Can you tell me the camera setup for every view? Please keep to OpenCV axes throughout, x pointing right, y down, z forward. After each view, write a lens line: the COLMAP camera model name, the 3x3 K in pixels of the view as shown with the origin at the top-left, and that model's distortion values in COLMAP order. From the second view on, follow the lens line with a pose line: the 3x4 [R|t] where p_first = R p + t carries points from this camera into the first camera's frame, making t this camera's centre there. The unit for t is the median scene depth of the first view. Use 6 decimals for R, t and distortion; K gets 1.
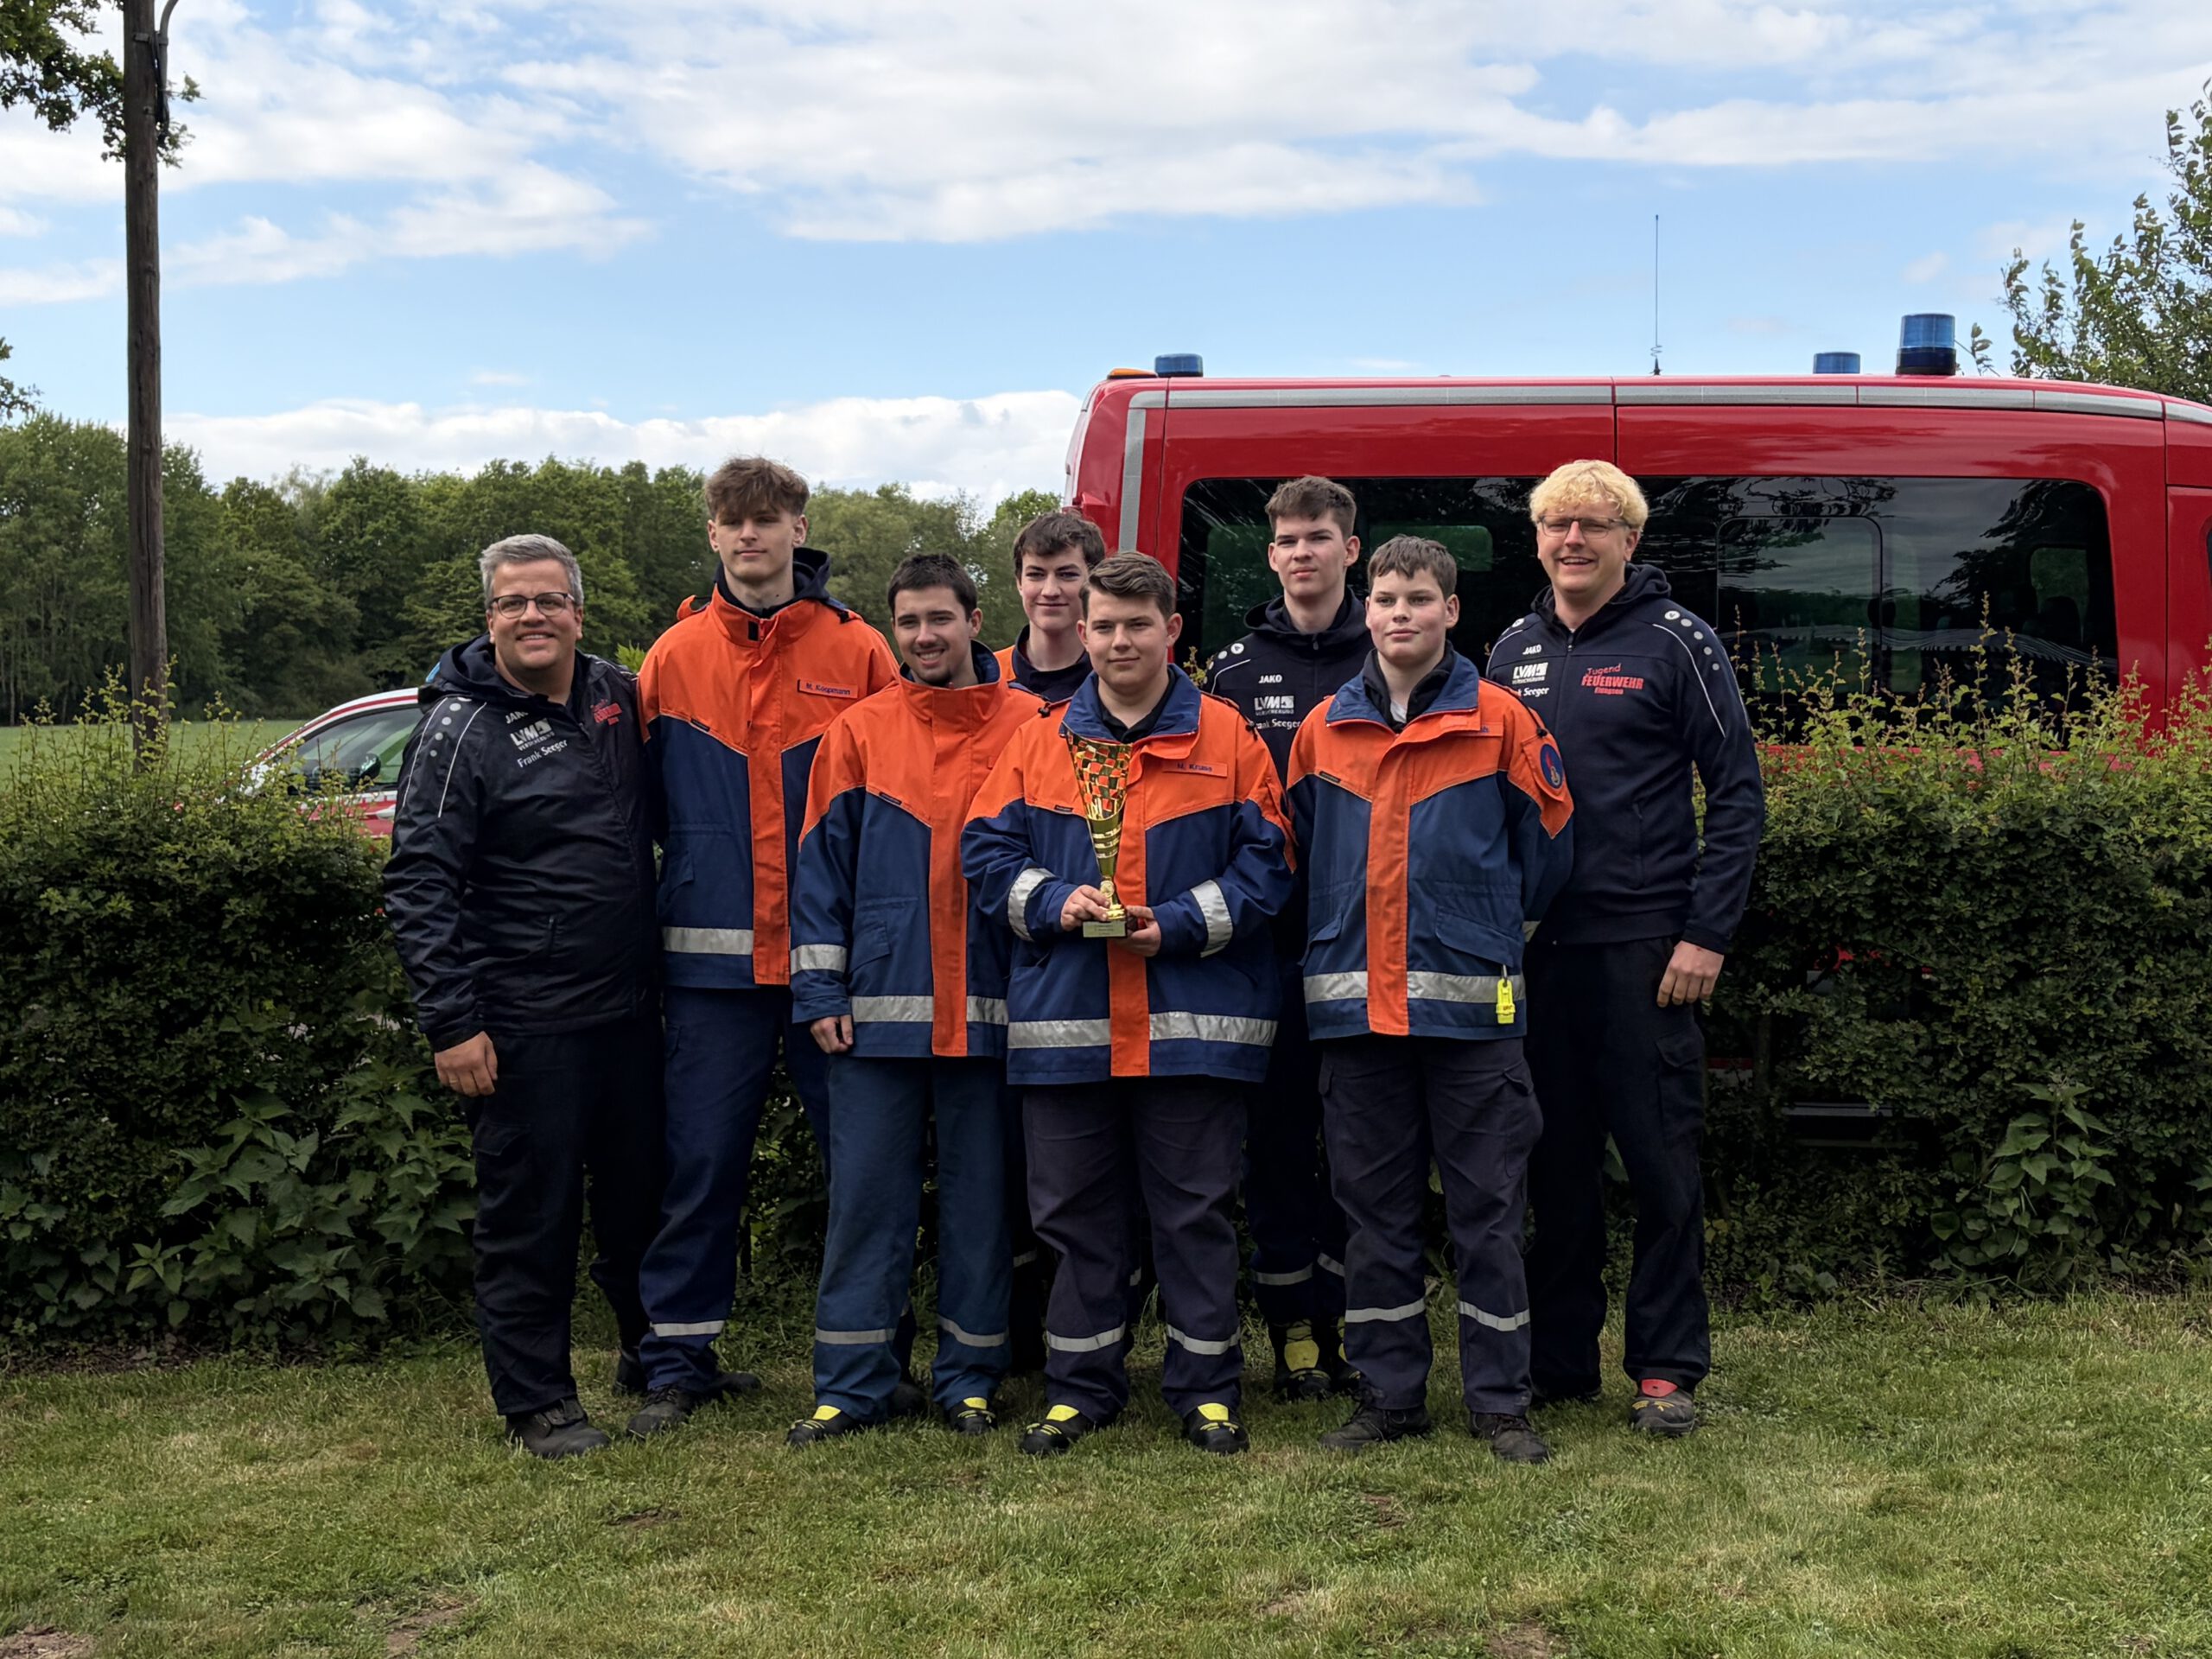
lens RADIAL K [[2838.0, 0, 1089.3], [0, 2838.0, 835.9], [0, 0, 1]] dist [-0.000186, 0.000000]
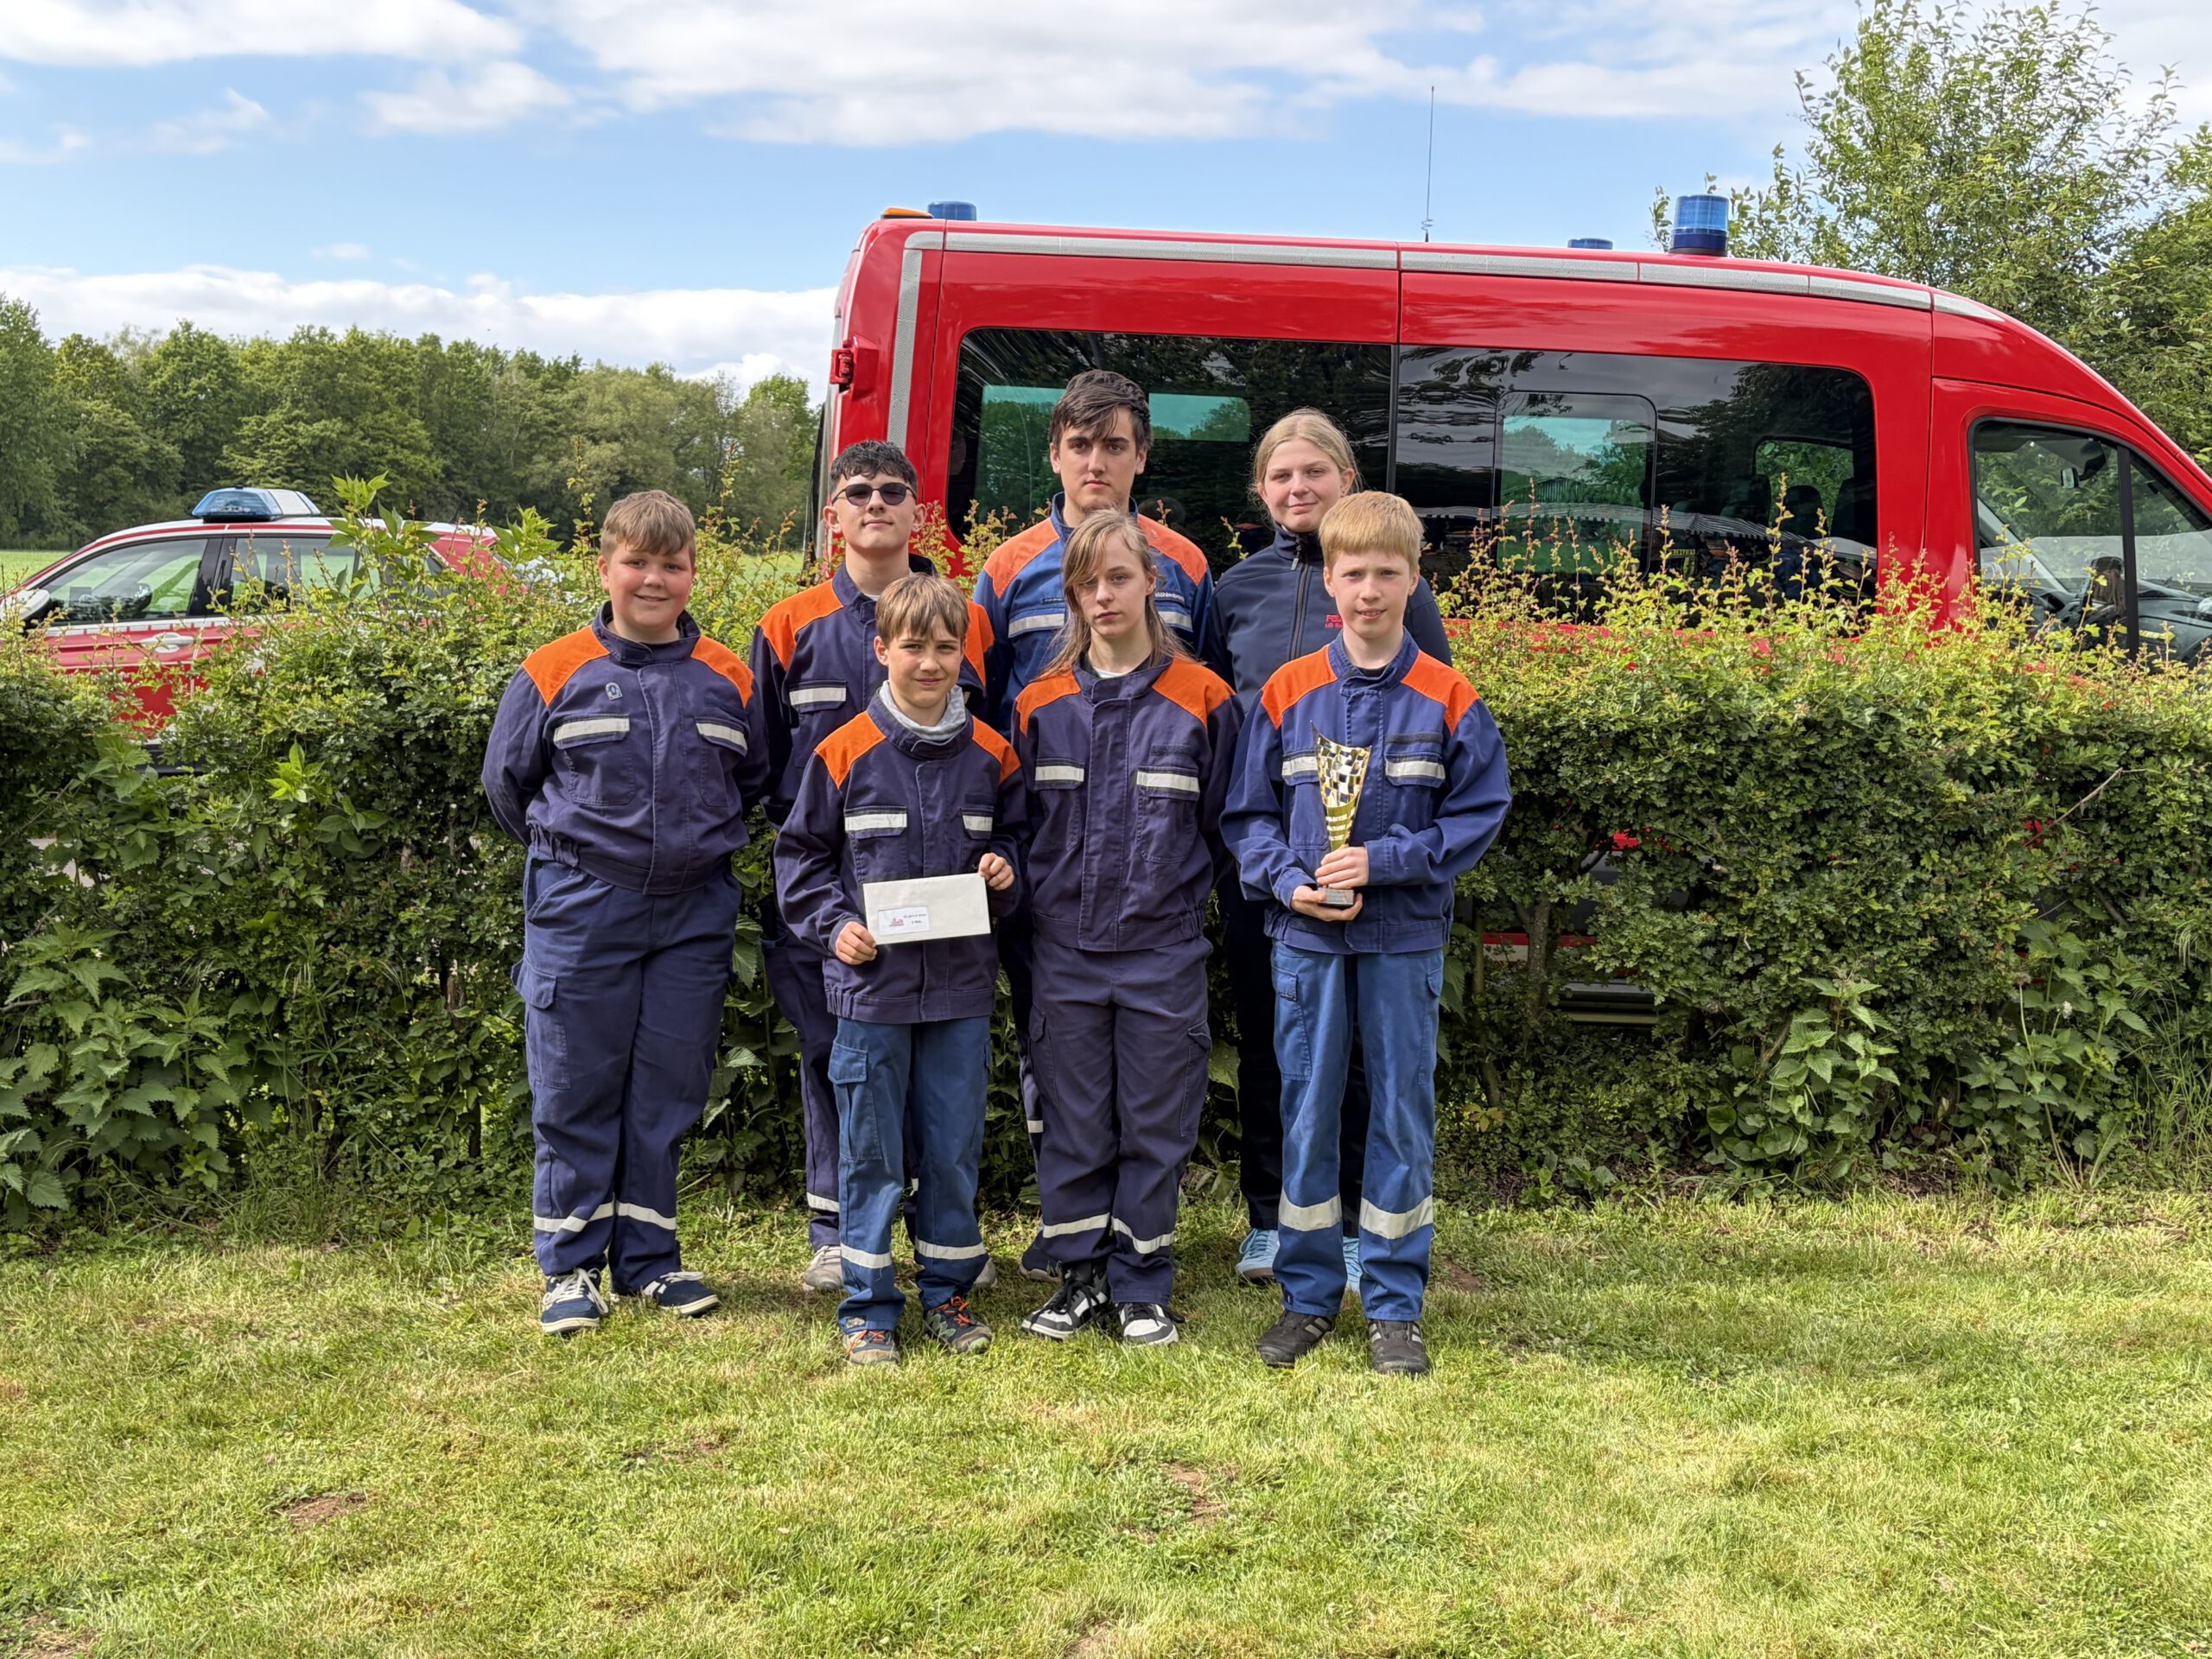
lens RADIAL K [[2380.5, 0, 1092.0], [0, 2380.5, 811.3], [0, 0, 1]] dist [-0.001515, 0.000000]
pose [[0.993282, 0.023211, 0.113365, -0.011084], [-0.029531, 0.998083, 0.054396, -0.007671], [-0.111885, -0.057378, 0.992063, 0.212769]]
